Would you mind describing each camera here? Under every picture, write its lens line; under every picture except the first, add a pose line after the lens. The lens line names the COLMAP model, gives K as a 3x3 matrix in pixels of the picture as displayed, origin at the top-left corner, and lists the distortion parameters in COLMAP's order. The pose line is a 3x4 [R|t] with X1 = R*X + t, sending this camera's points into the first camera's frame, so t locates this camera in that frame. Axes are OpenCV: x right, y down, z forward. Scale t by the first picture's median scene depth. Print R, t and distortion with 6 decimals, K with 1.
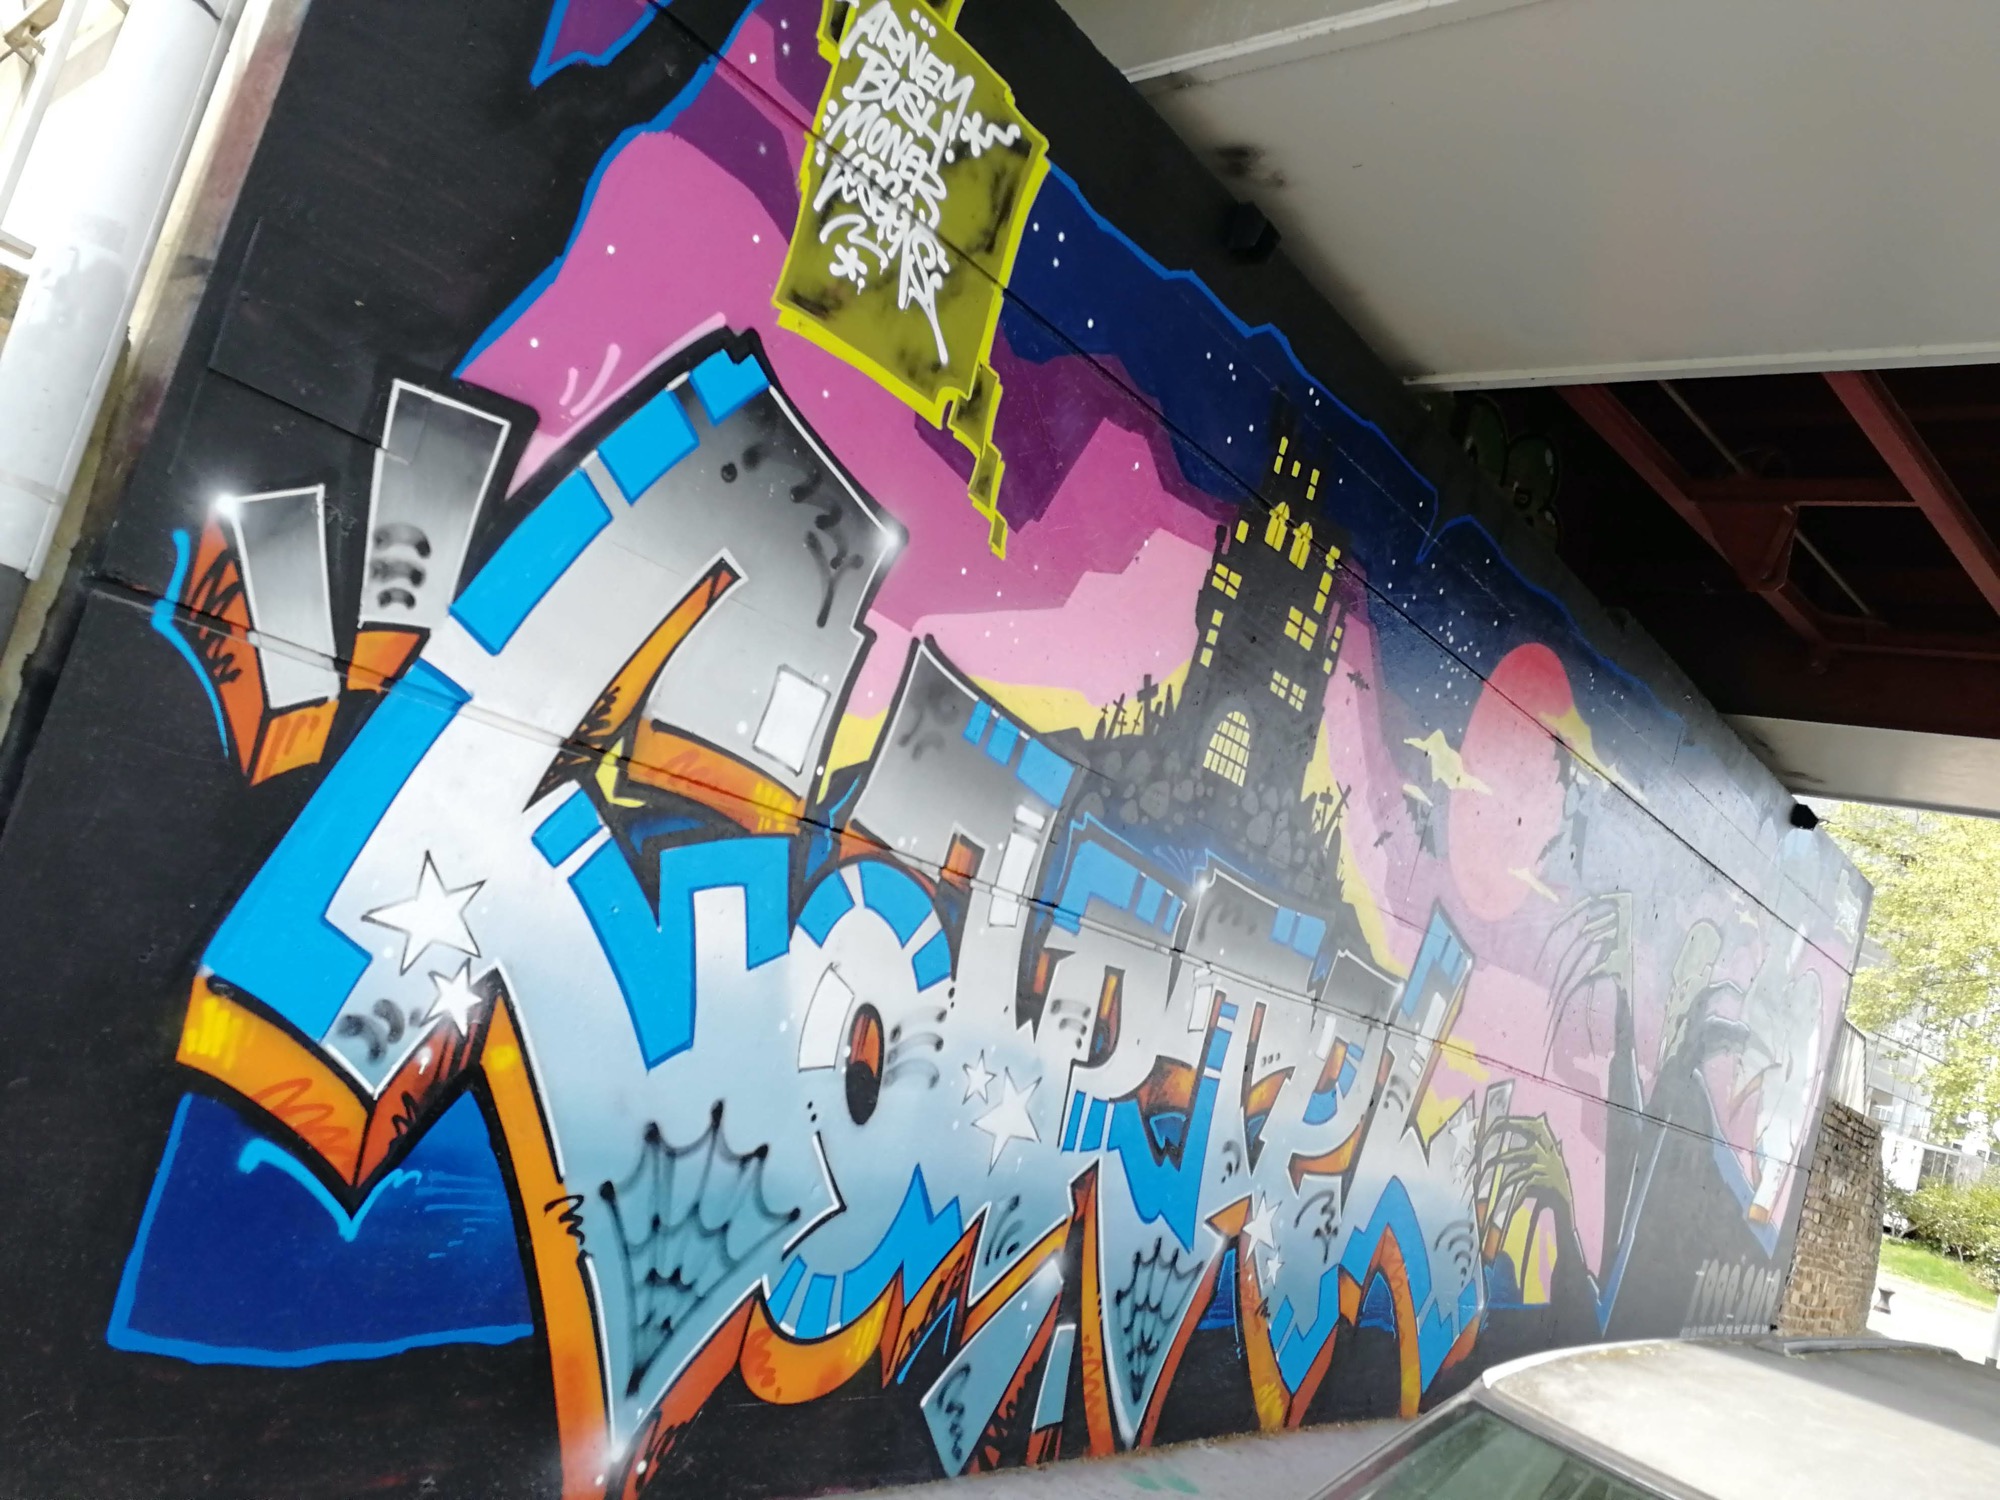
lens RADIAL K [[1613.6, 0, 1000.0], [0, 1613.6, 750.0], [0, 0, 1]] dist [0.012915, -0.014505]
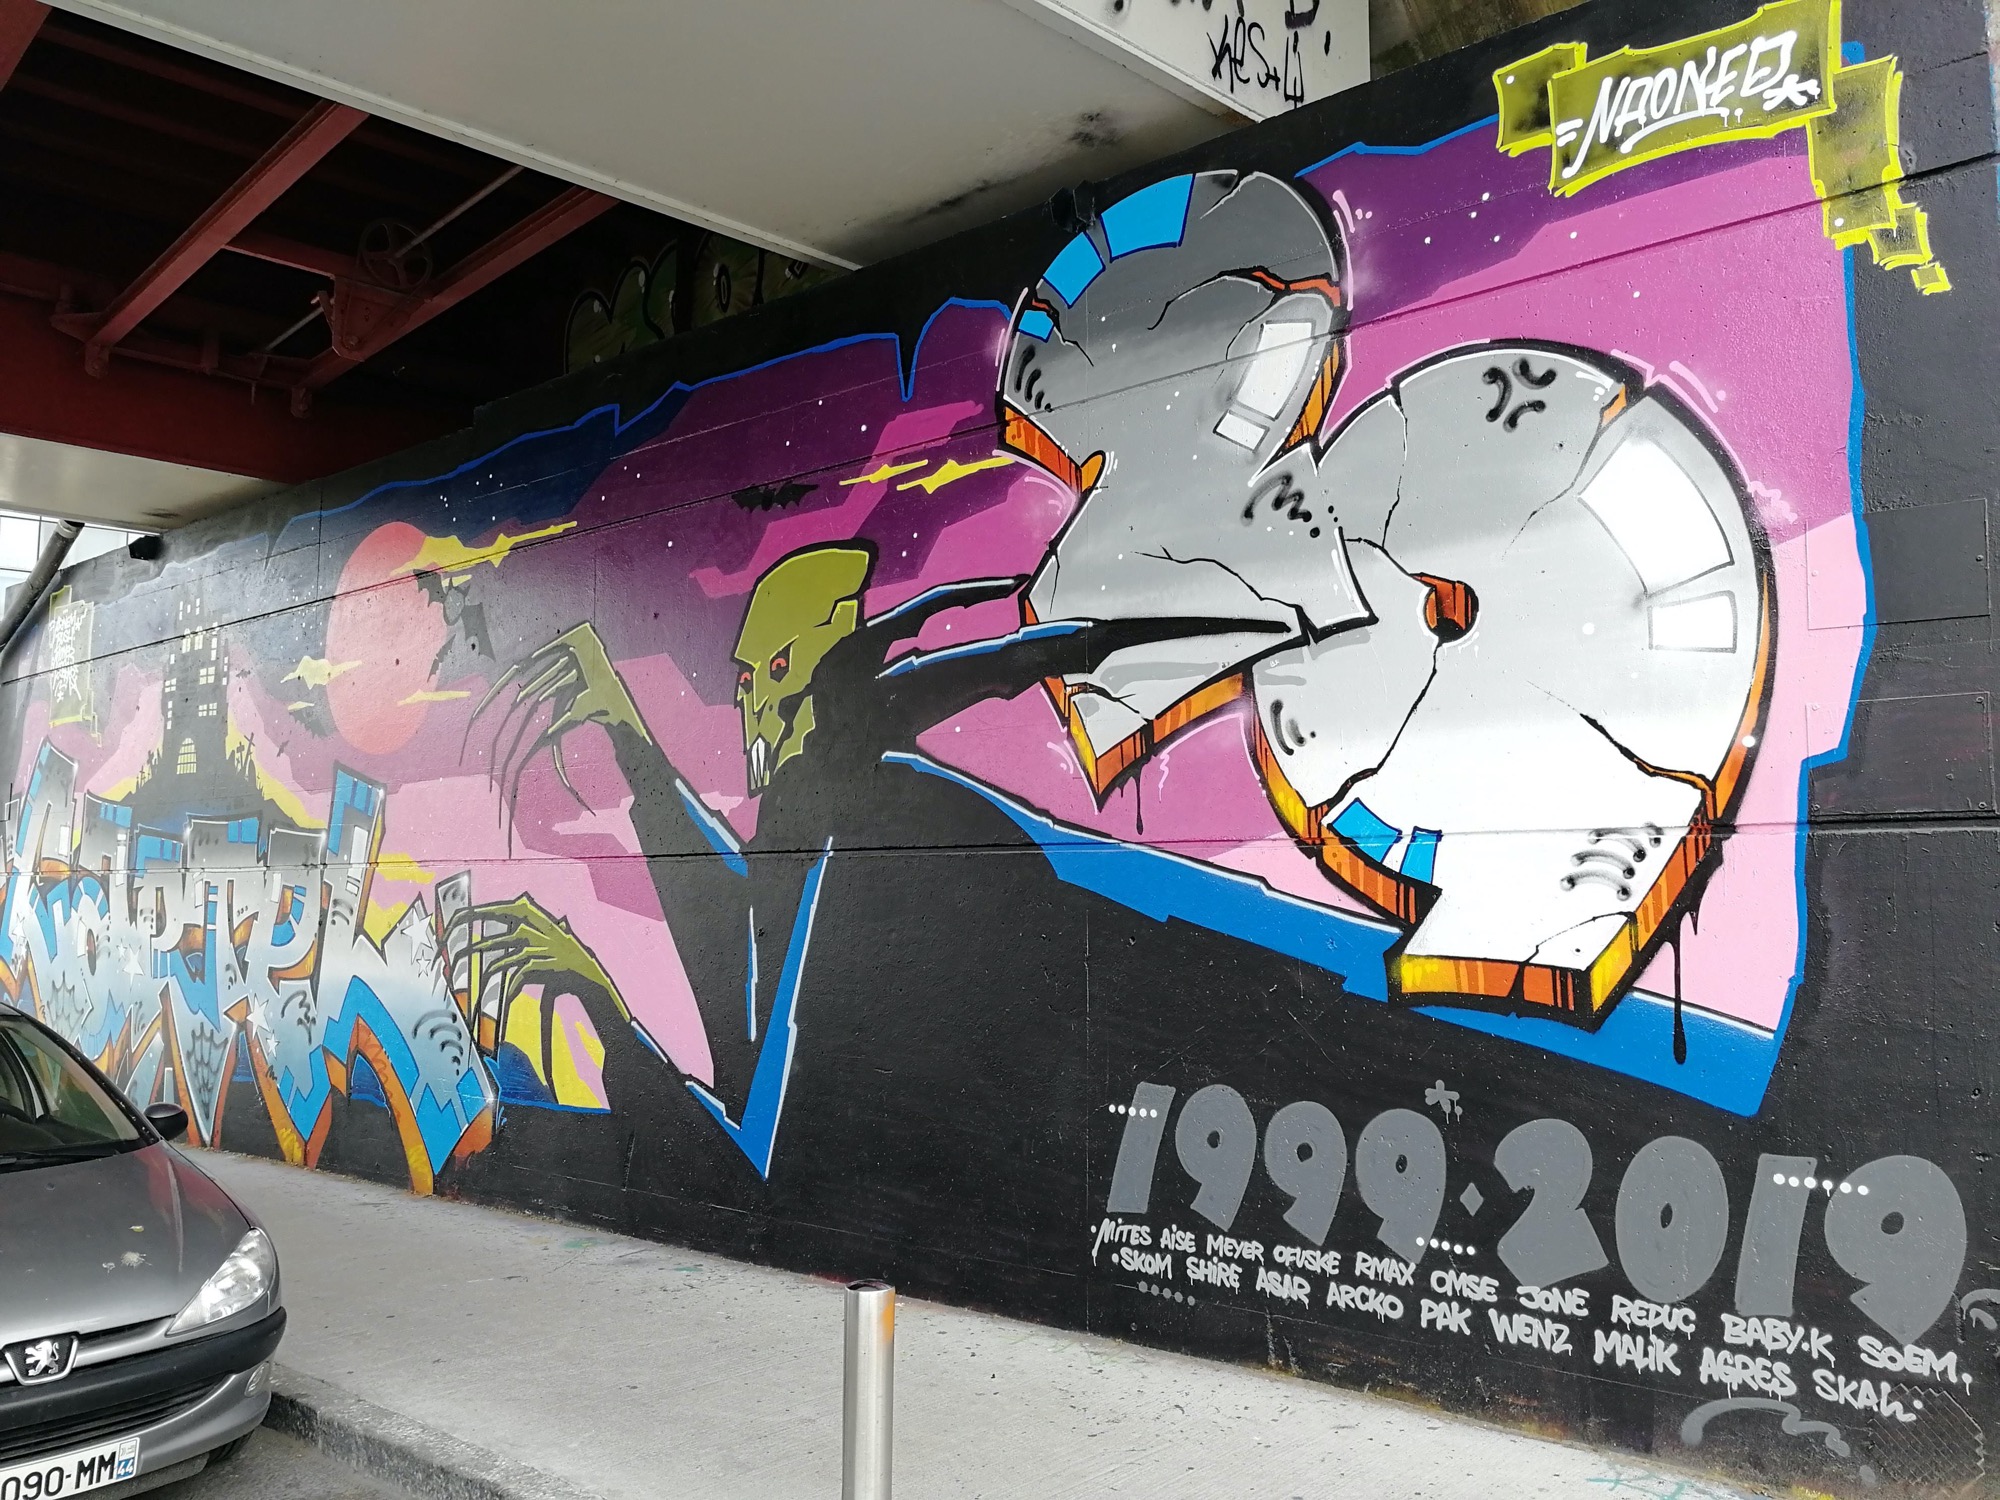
lens RADIAL K [[1613.6, 0, 1000.0], [0, 1613.6, 750.0], [0, 0, 1]] dist [0.012915, -0.014505]
pose [[-0.043891, -0.372935, -0.926819, 1.578035], [0.108219, 0.920479, -0.375509, 0.682608], [0.993158, -0.116781, -0.000042, 1.649405]]
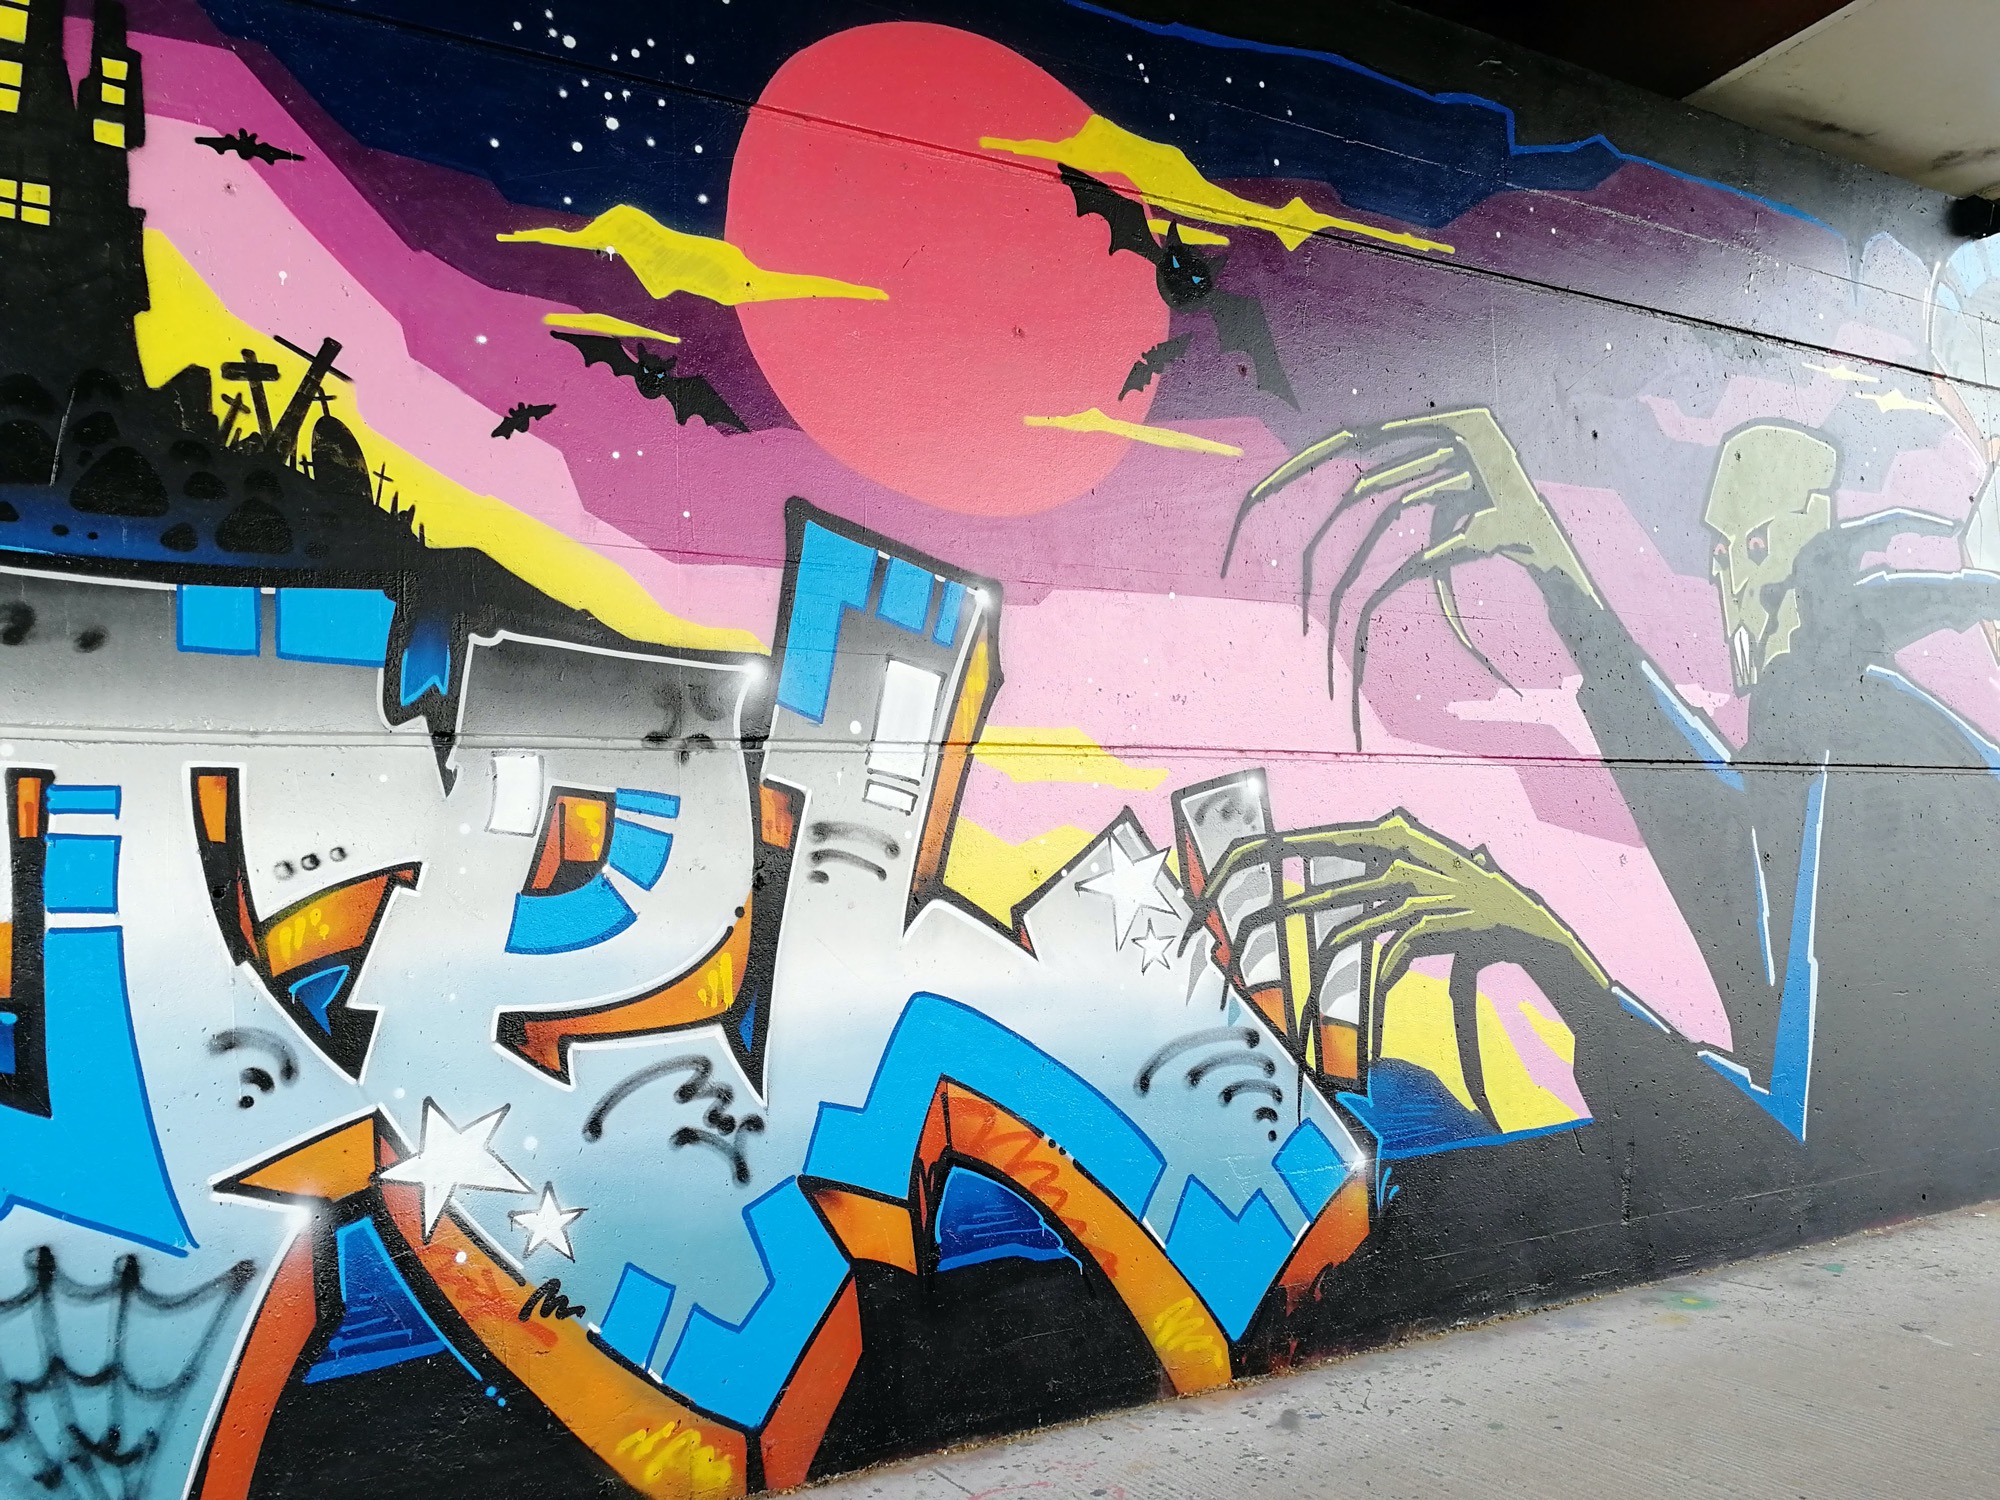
lens RADIAL K [[1613.6, 0, 1000.0], [0, 1613.6, 750.0], [0, 0, 1]] dist [0.012915, -0.014505]
pose [[0.884822, -0.341120, -0.317374, 0.514822], [0.337533, 0.938849, -0.068070, 0.251507], [0.321186, -0.046894, 0.945854, 0.527309]]
